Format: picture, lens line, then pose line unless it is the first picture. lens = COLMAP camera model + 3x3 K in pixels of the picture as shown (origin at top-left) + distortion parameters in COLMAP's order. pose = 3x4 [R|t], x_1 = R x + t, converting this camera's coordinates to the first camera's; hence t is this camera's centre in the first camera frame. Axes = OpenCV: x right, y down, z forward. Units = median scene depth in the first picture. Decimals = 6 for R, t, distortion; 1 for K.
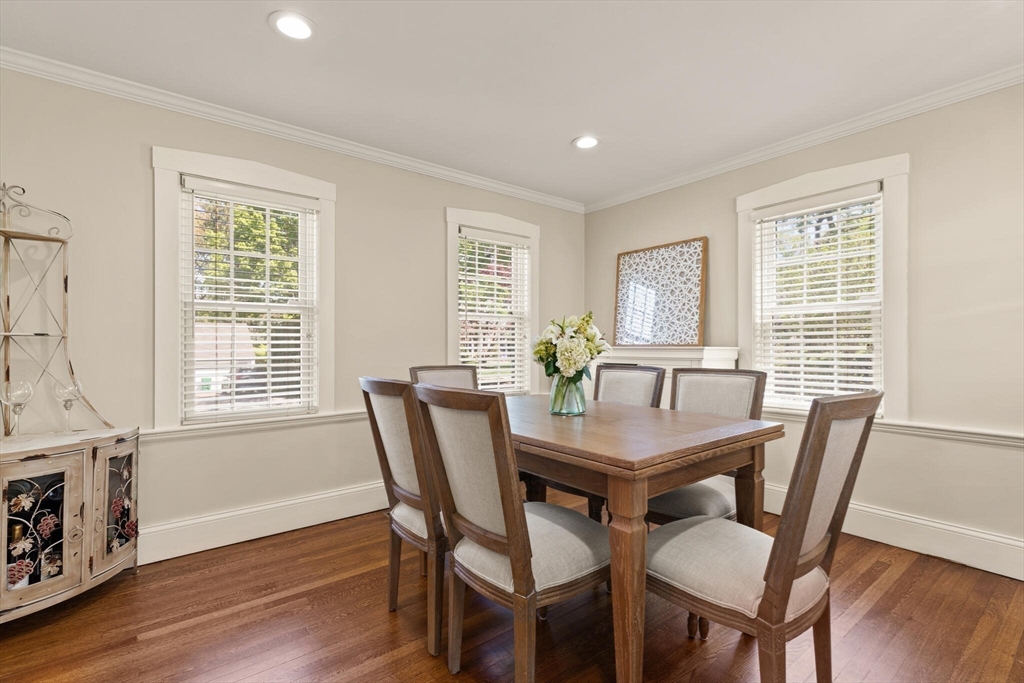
lens RADIAL K [[464.3, 0, 513.4], [0, 464.3, 345.1], [0, 0, 1]] dist [0.007357, -0.002804]
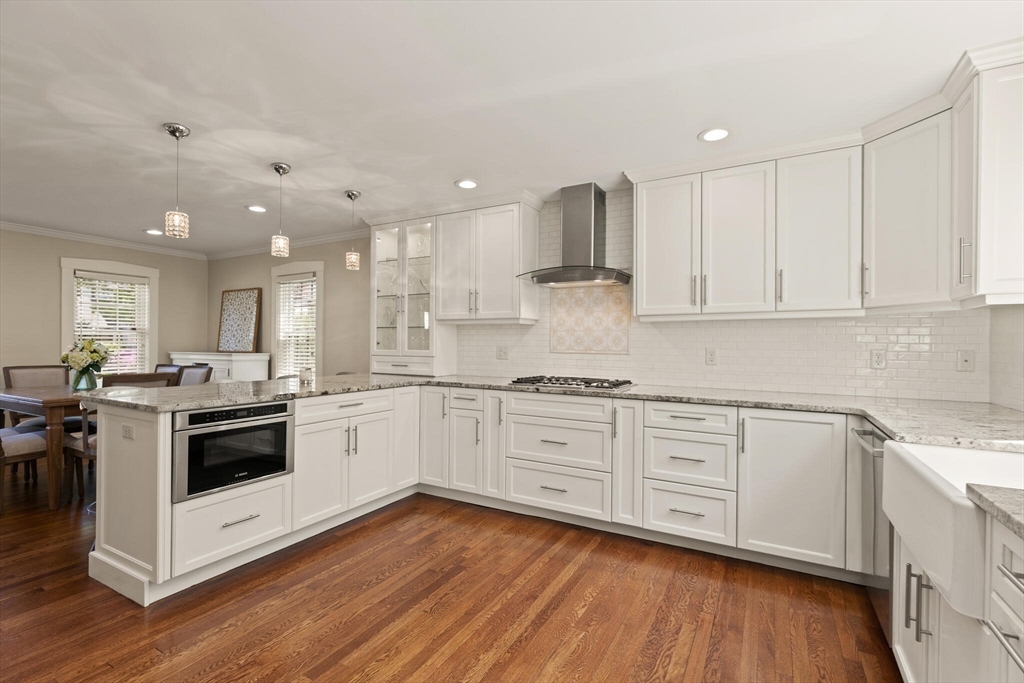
lens RADIAL K [[464.3, 0, 515.3], [0, 464.3, 342.9], [0, 0, 1]] dist [0.007357, -0.002804]
pose [[0.926115, 0.007663, 0.377162, 0.608447], [-0.006398, 0.999969, -0.004607, -0.029773], [-0.377186, 0.001854, 0.926136, -0.869858]]
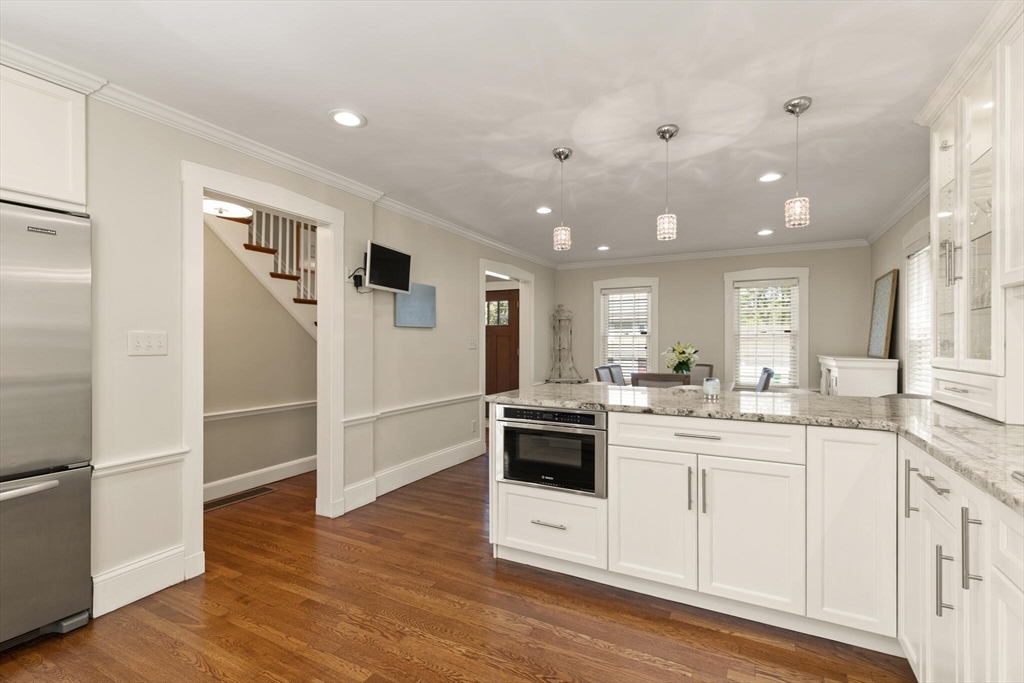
lens RADIAL K [[464.3, 0, 508.2], [0, 464.3, 343.0], [0, 0, 1]] dist [0.007357, -0.002804]
pose [[0.393052, -0.001417, -0.919515, 1.091469], [-0.002192, 0.999995, -0.002478, -0.030949], [0.919514, 0.002990, 0.393046, -0.403360]]
